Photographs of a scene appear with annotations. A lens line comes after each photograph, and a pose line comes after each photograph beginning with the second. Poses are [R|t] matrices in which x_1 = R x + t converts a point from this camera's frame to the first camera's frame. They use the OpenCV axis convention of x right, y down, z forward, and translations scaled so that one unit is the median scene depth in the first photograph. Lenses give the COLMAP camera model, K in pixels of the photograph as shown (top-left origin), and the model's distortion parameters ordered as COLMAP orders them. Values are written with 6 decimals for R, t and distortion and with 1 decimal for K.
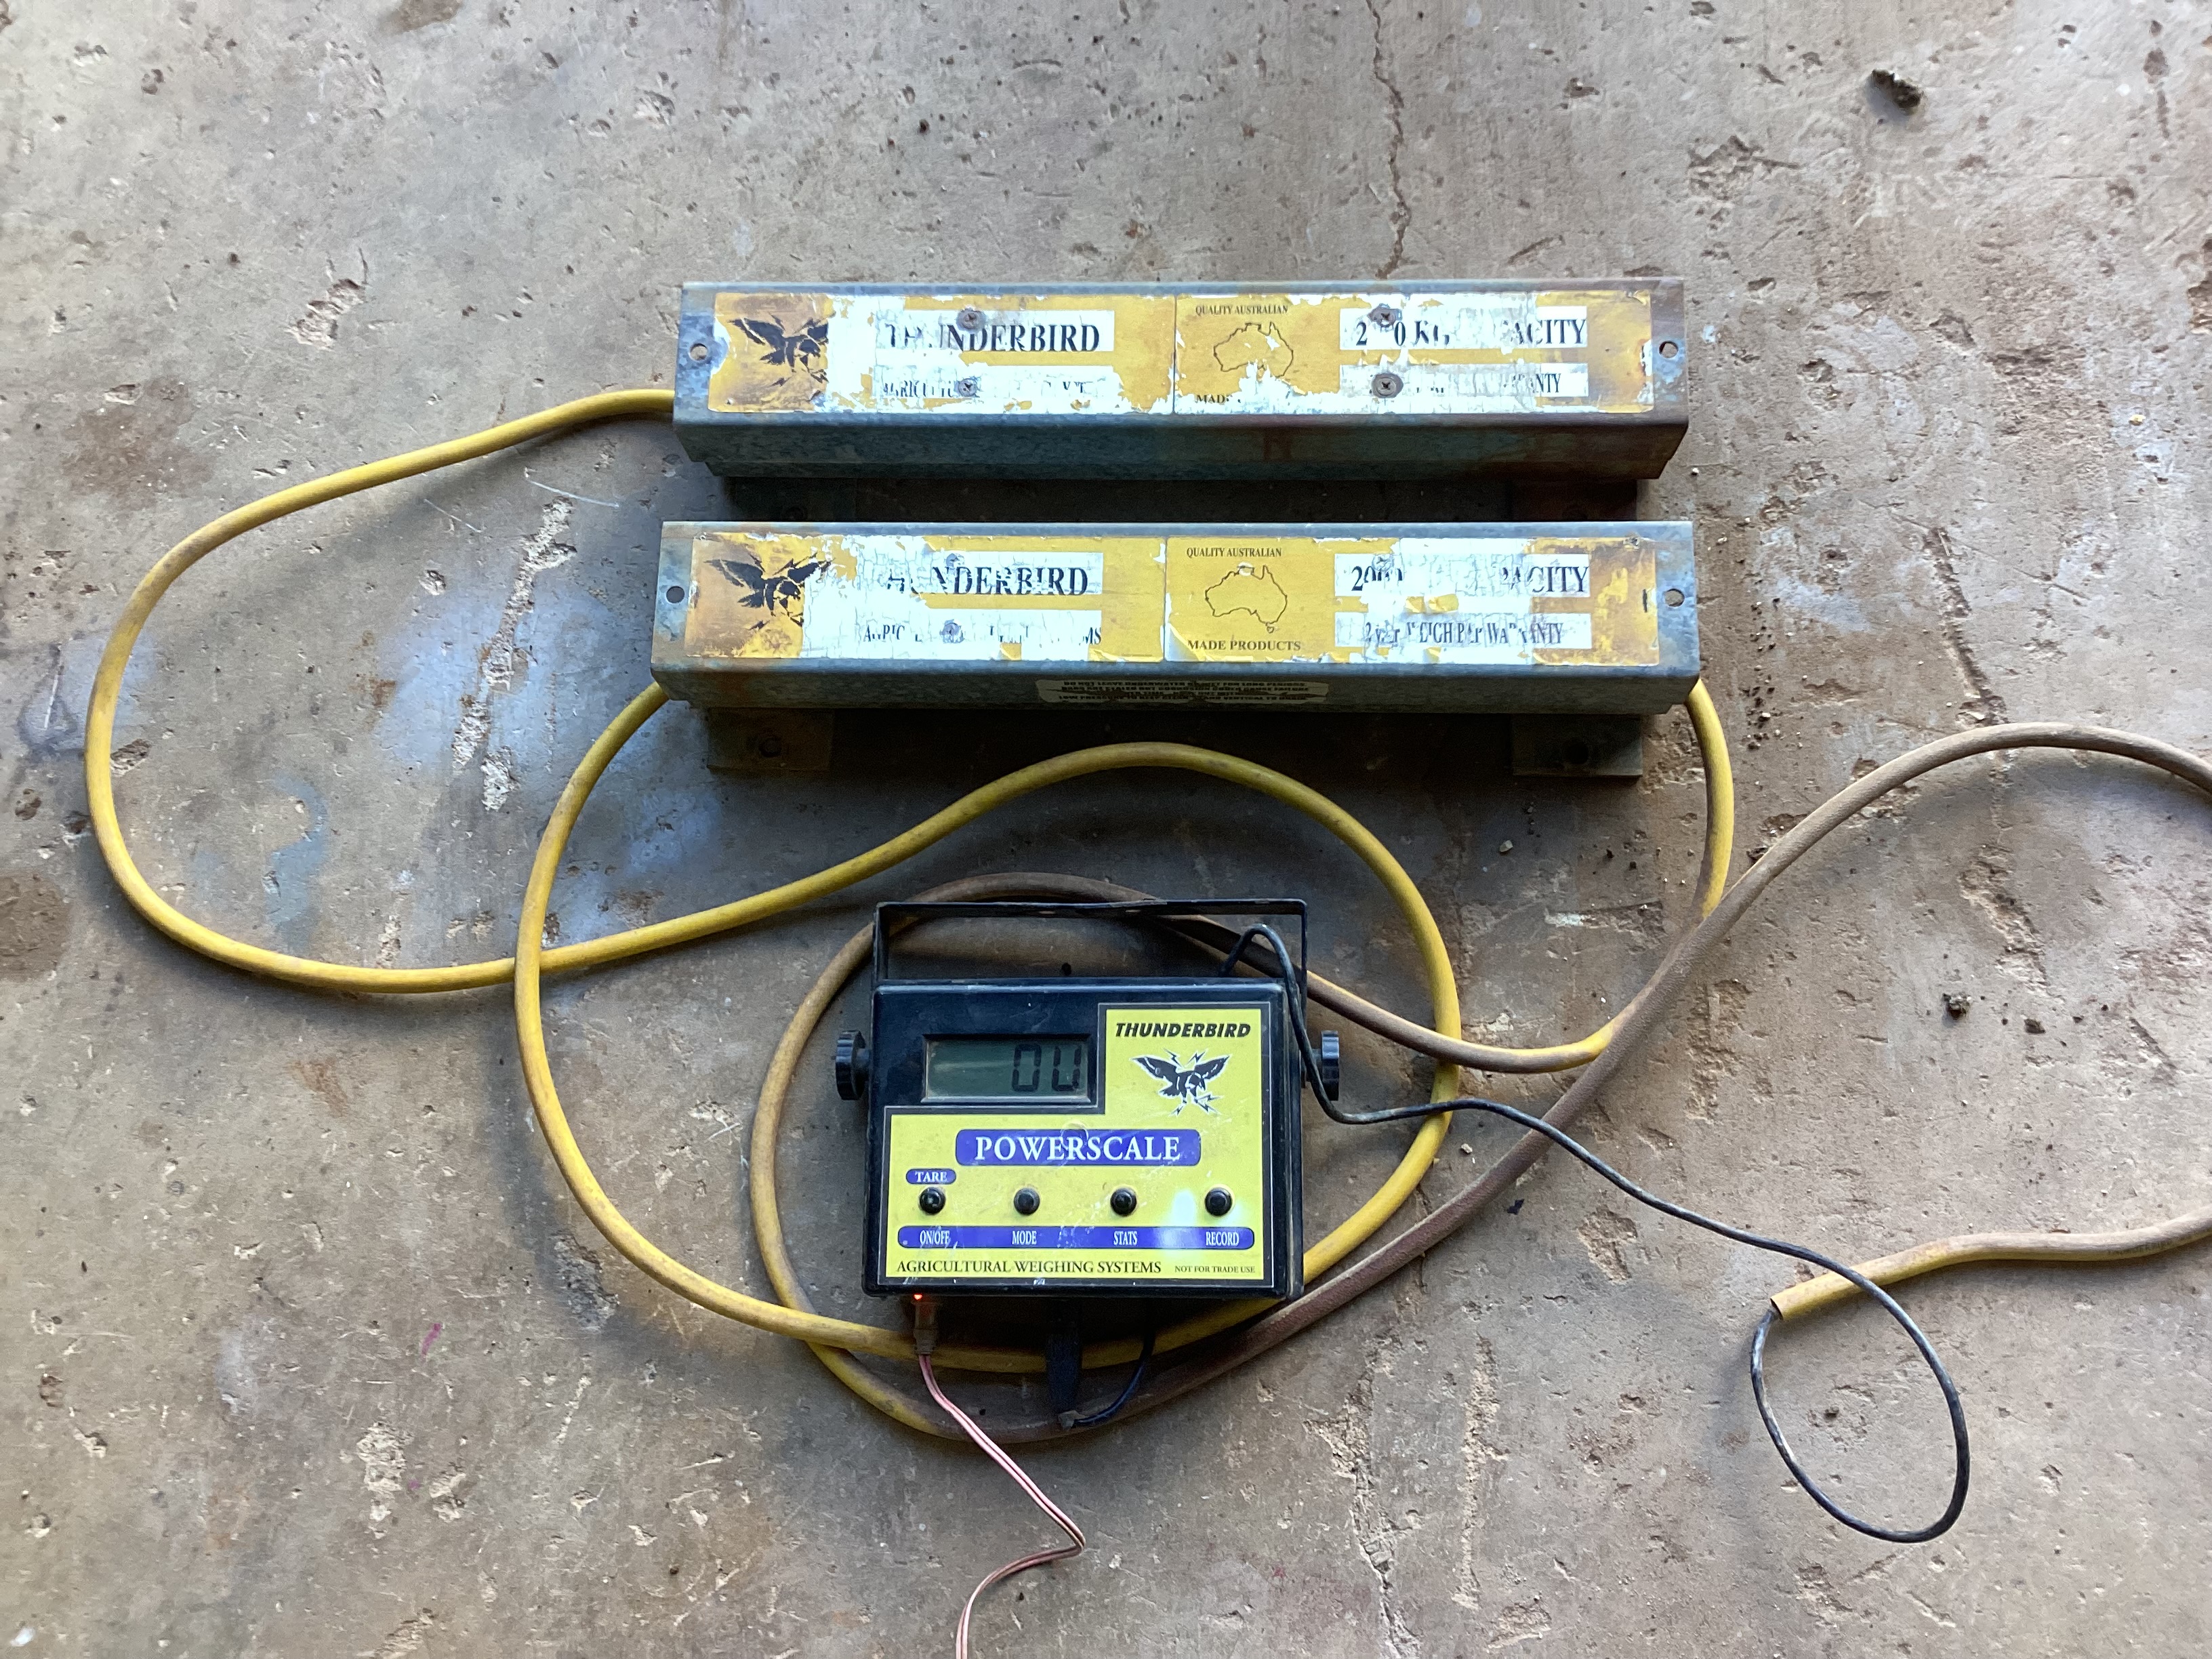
lens RADIAL K [[1987.2, 0, 1106.0], [0, 1987.2, 829.5], [0, 0, 1]] dist [0.100745, -0.184466]
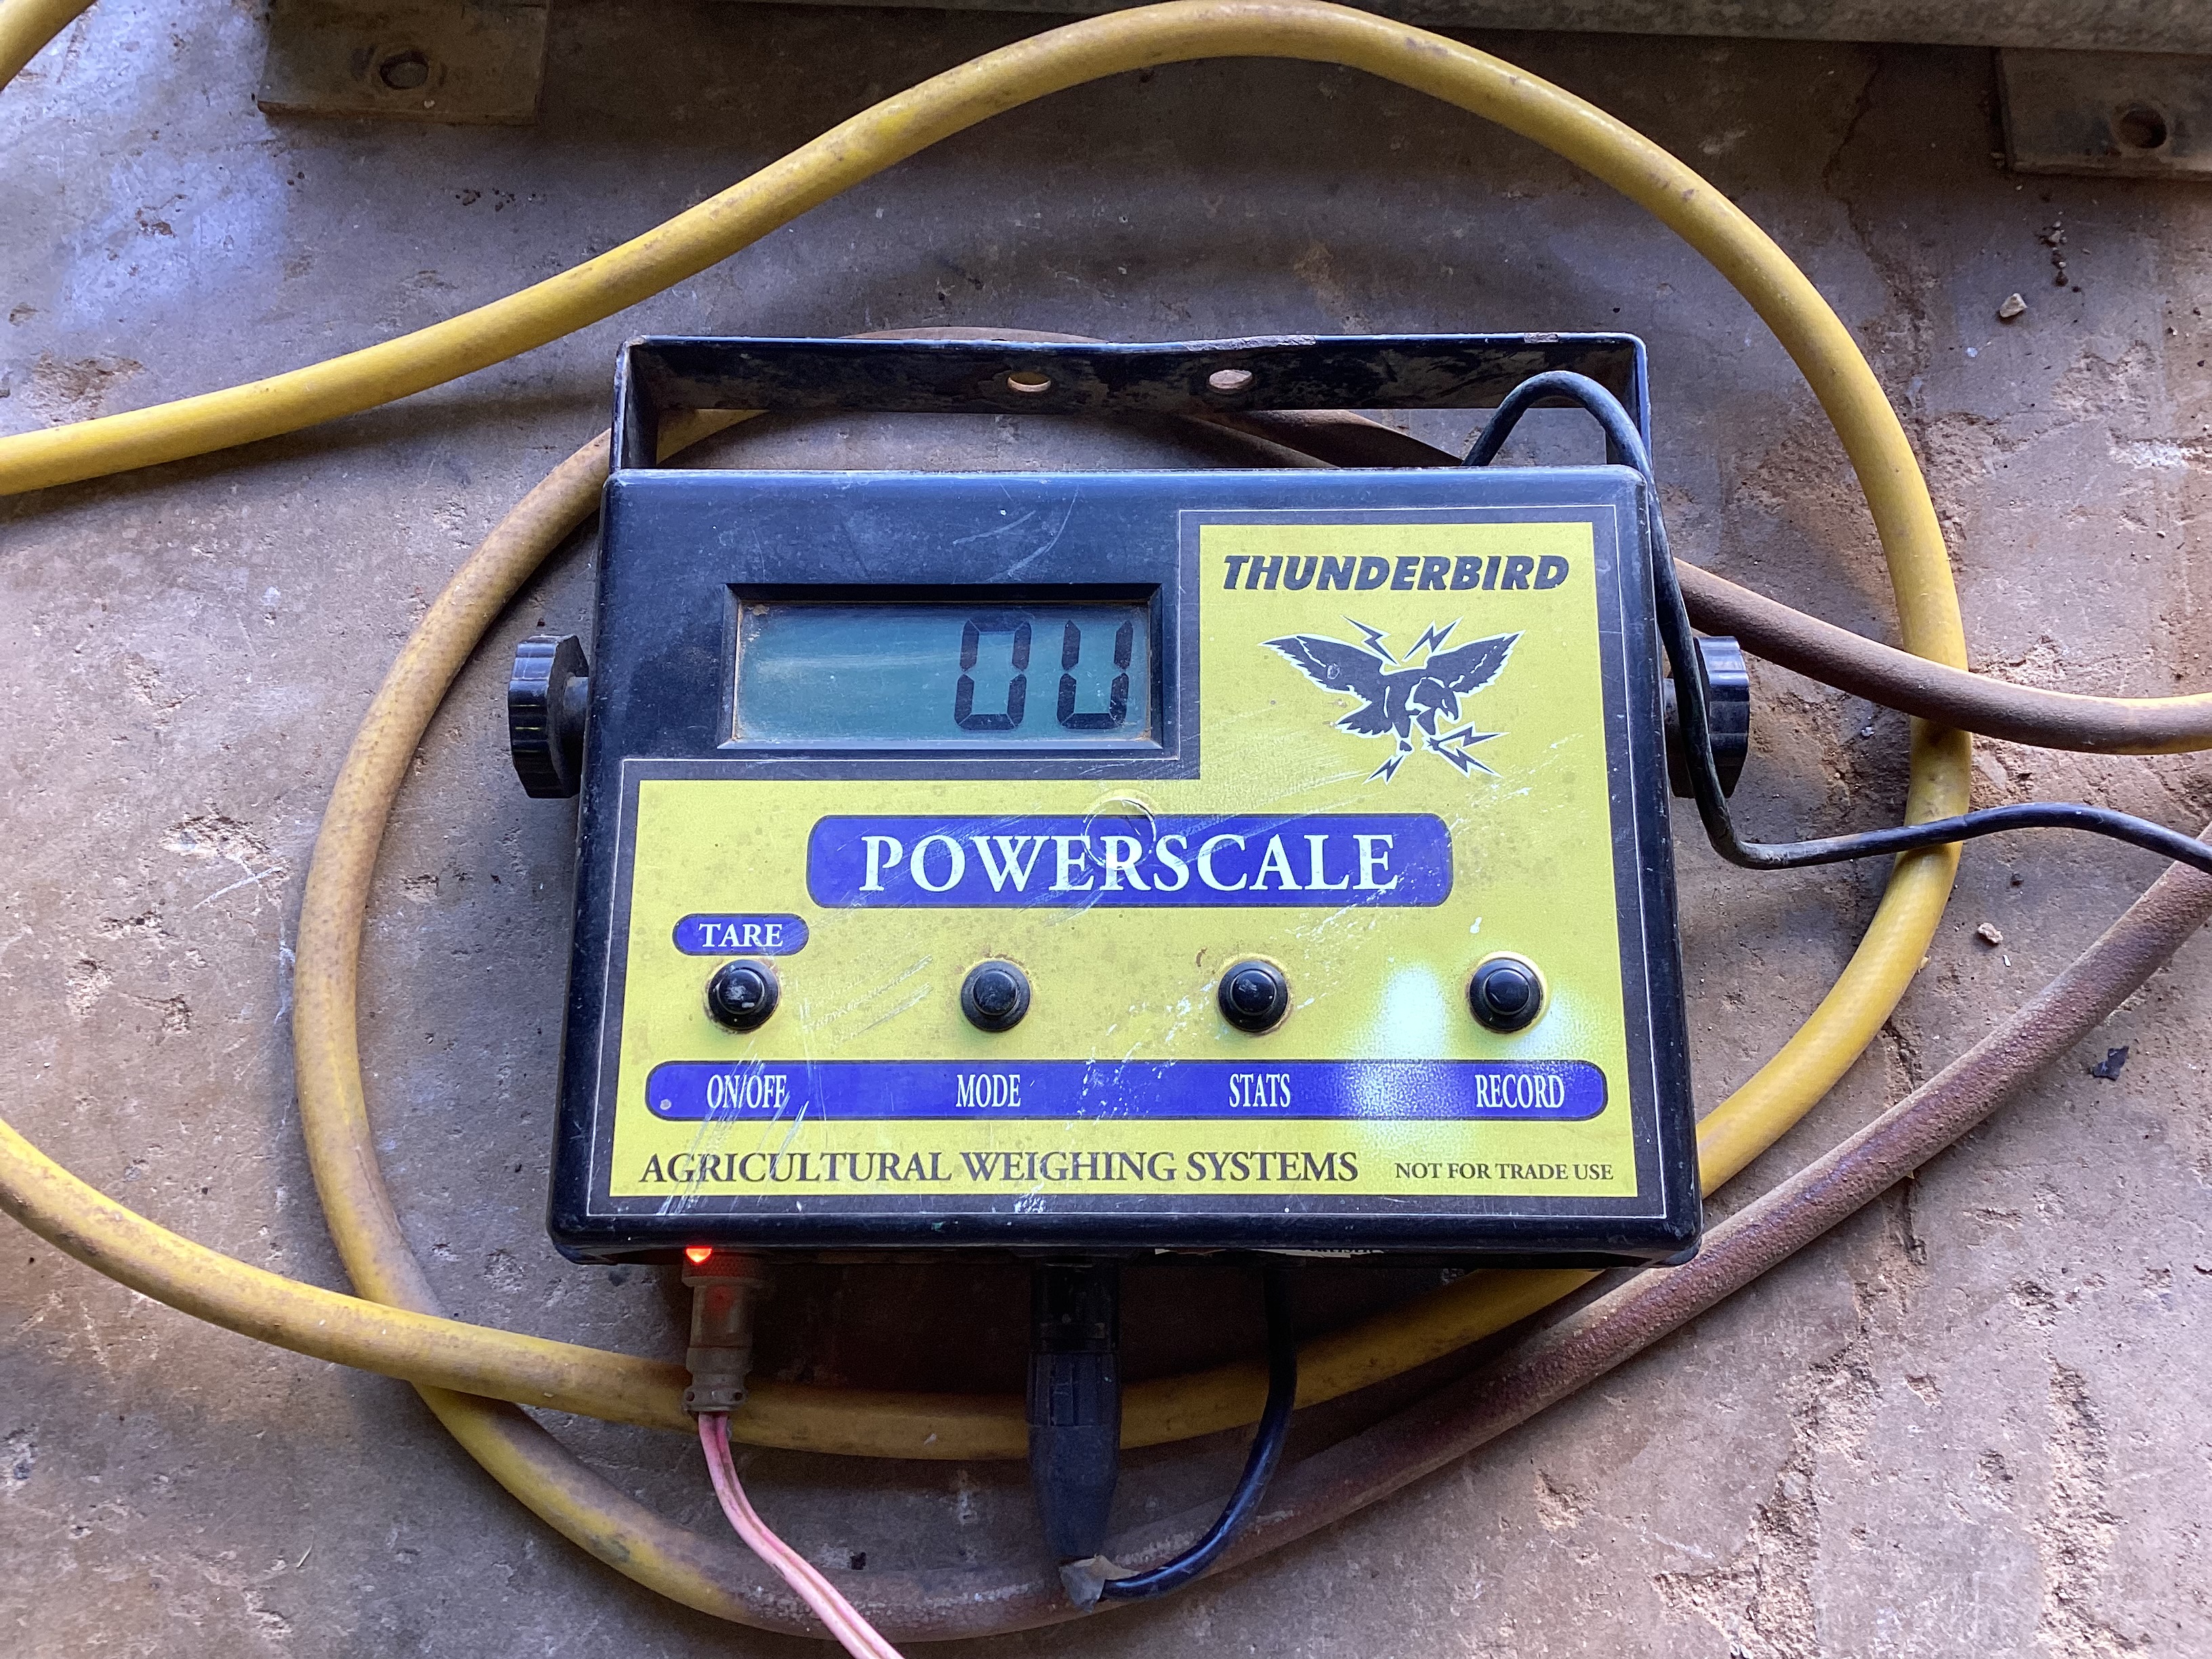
lens RADIAL K [[2103.0, 0, 1109.6], [0, 2103.0, 791.6], [0, 0, 1]] dist [0.074086, -0.173811]
pose [[0.997050, 0.016695, 0.074915, -0.047688], [-0.012563, 0.998392, -0.055283, 0.166336], [-0.075717, 0.054179, 0.995656, 0.588200]]
